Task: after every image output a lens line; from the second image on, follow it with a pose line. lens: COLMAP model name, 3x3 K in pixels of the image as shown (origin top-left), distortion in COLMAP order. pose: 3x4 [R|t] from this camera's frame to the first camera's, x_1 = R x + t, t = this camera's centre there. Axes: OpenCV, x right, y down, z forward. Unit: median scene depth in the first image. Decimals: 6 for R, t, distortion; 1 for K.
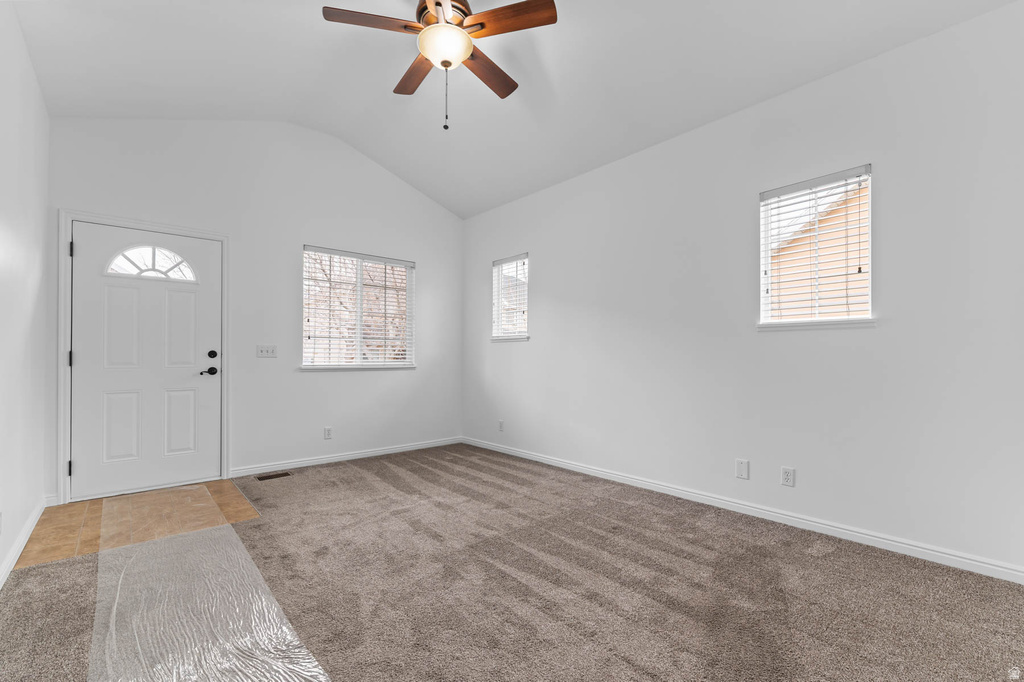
lens RADIAL K [[444.8, 0, 509.5], [0, 444.8, 346.4], [0, 0, 1]] dist [0.004911, 0.000333]
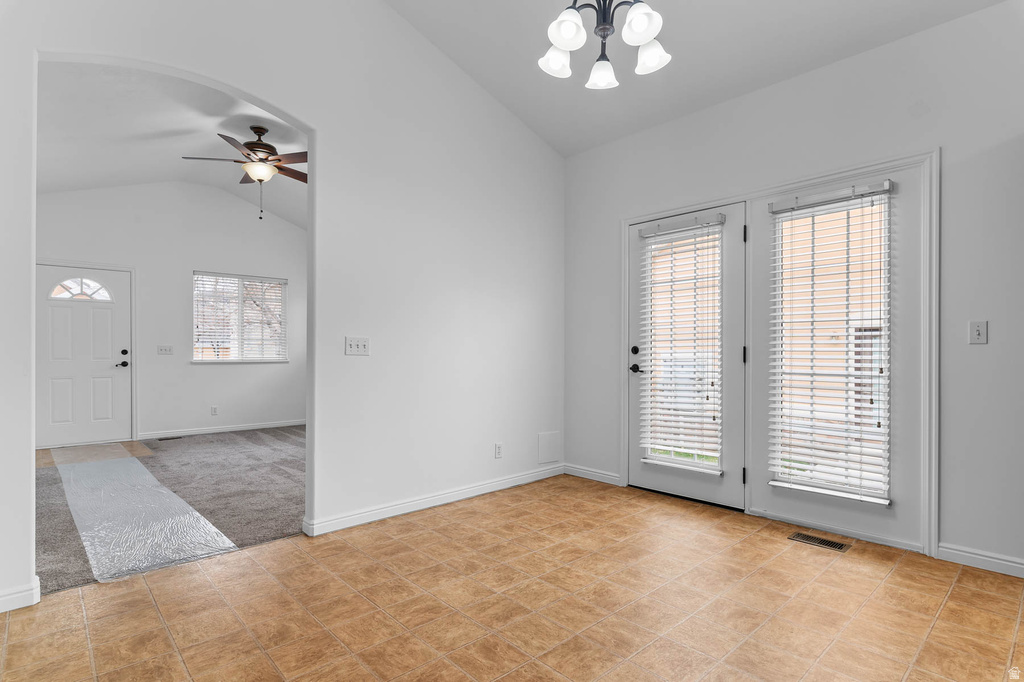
lens RADIAL K [[511.6, 0, 518.5], [0, 511.6, 350.0], [0, 0, 1]] dist [-0.015556, 0.000687]
pose [[0.998453, -0.002065, 0.055568, 0.481033], [0.001227, 0.999885, 0.015111, -0.011763], [-0.055593, -0.015019, 0.998341, -0.658565]]
